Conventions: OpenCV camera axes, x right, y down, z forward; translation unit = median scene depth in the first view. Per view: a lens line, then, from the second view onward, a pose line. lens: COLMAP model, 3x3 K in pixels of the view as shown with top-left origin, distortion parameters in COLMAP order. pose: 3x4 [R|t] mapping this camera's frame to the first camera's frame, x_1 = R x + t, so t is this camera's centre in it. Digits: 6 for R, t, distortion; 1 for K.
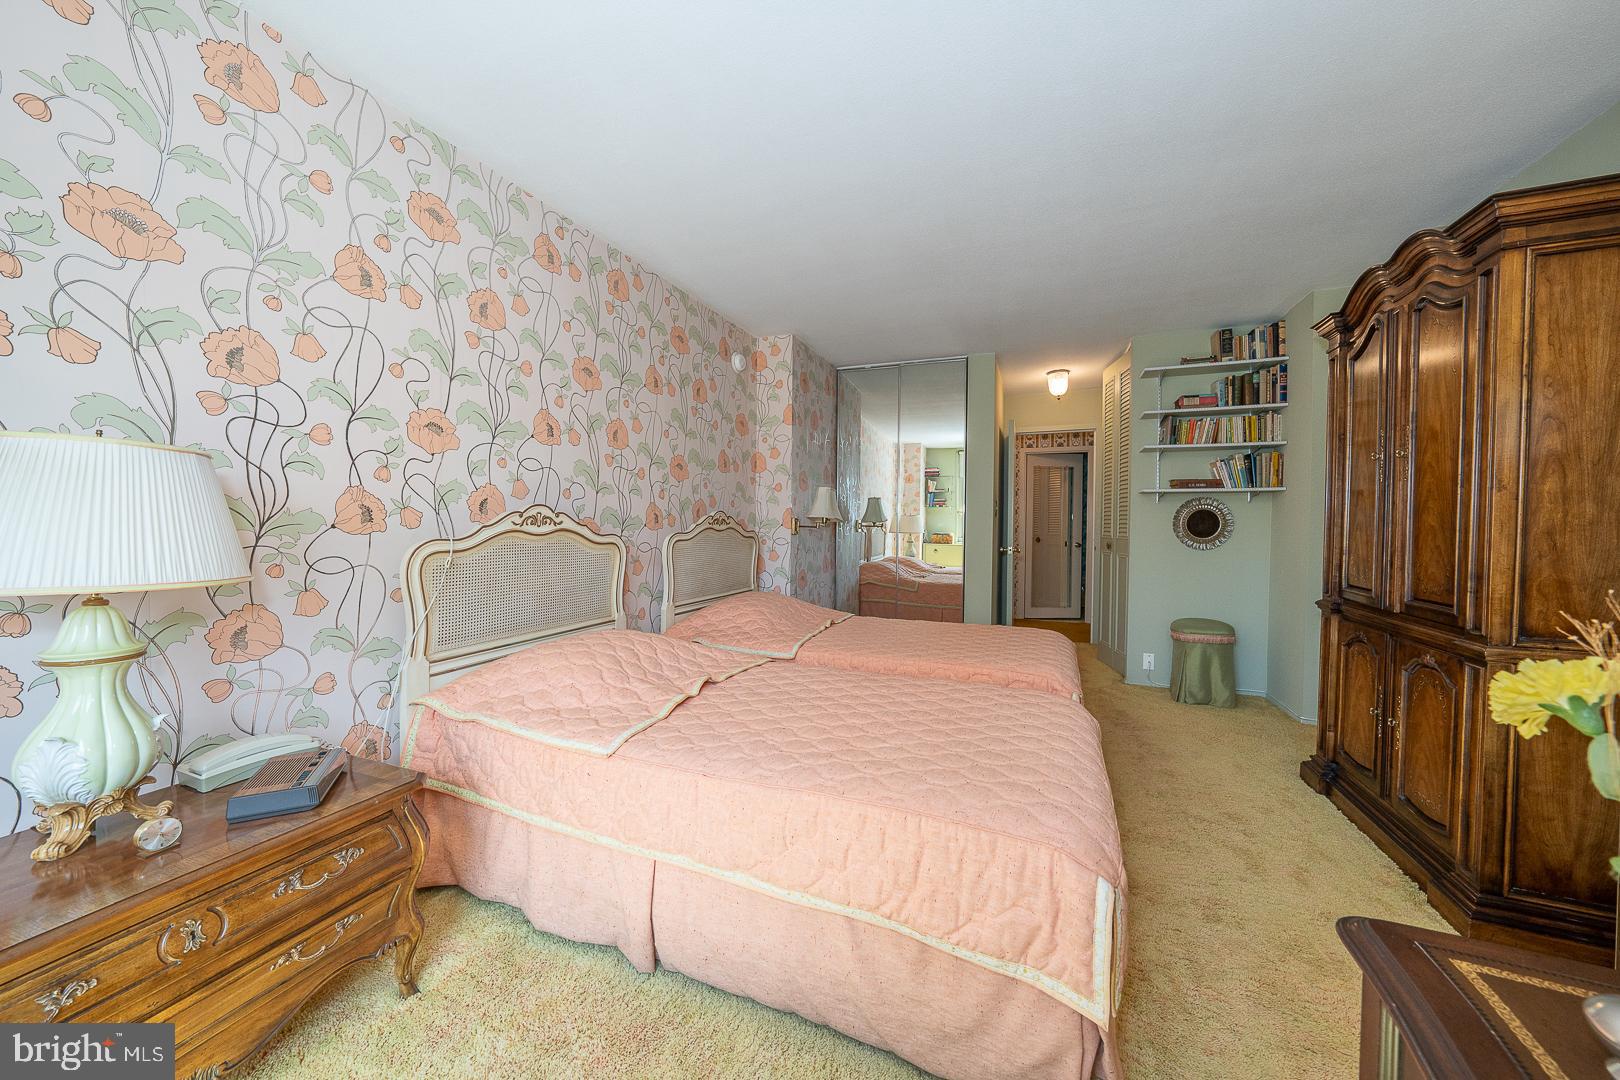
lens RADIAL K [[556.4, 0, 823.9], [0, 556.4, 527.8], [0, 0, 1]] dist [-0.013067, 0.000485]
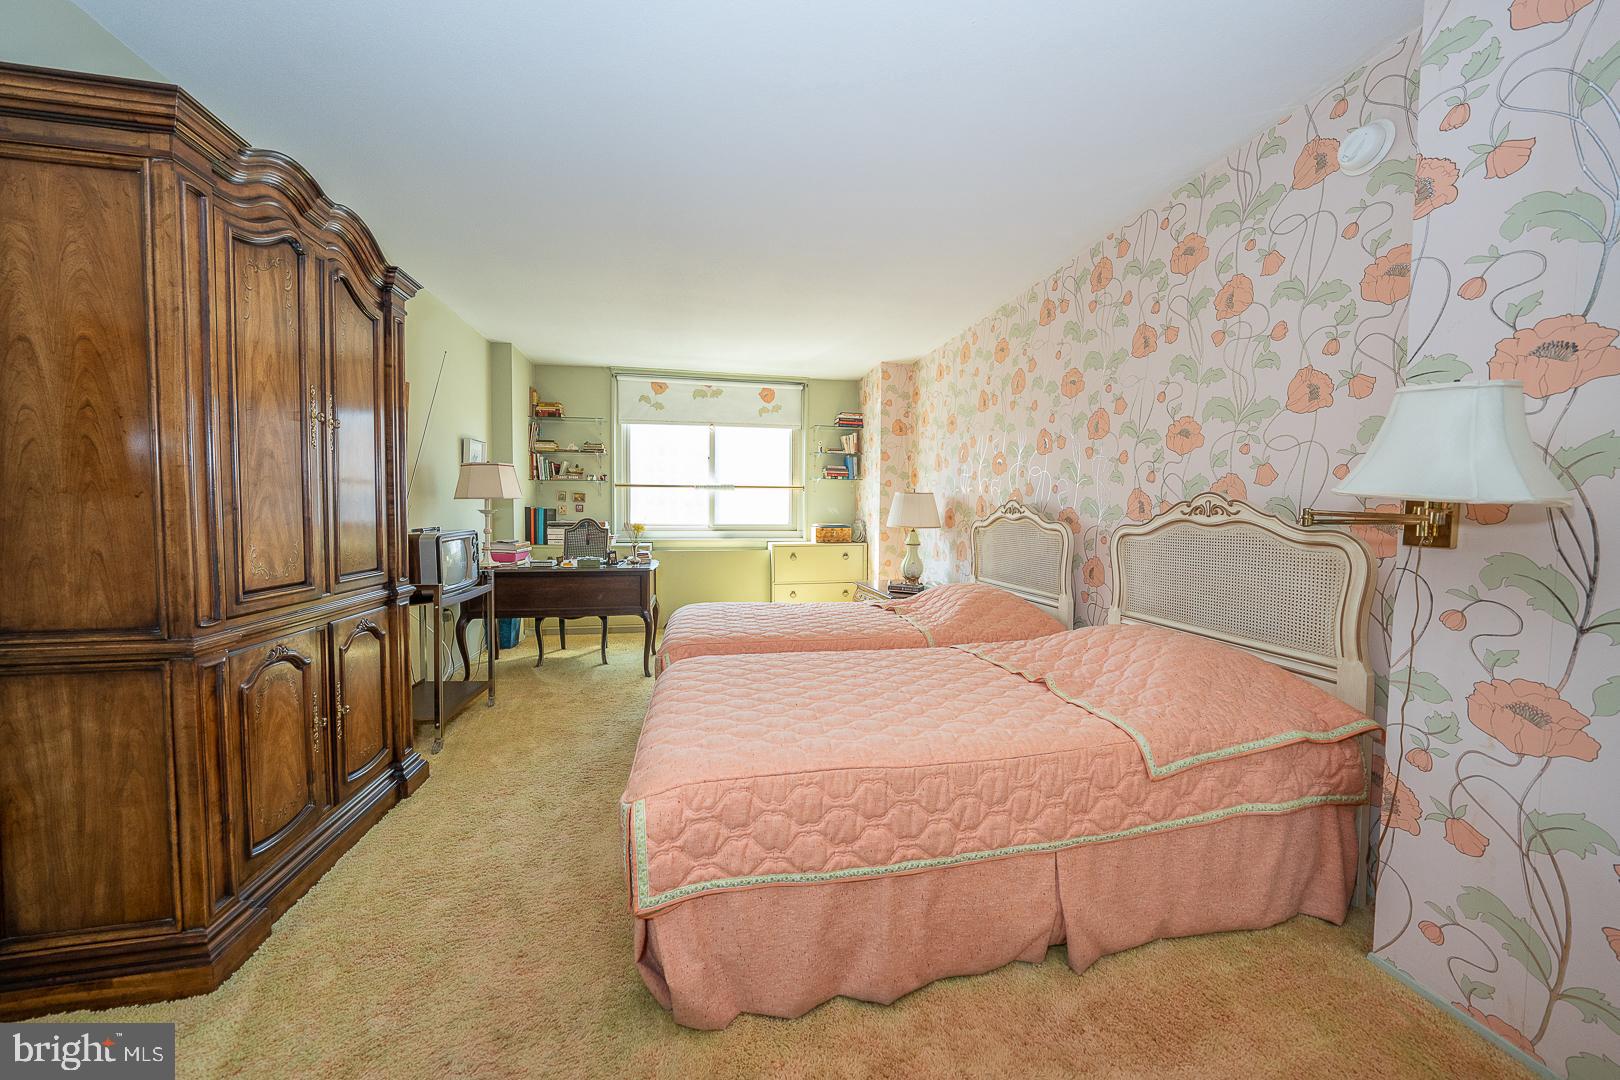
lens RADIAL K [[556.4, 0, 812.5], [0, 556.4, 535.1], [0, 0, 1]] dist [-0.013067, 0.000485]
pose [[-0.833489, 0.017725, -0.552252, 0.586341], [-0.009722, 0.998860, 0.046732, -0.008507], [0.552451, 0.044320, -0.832367, 1.464263]]
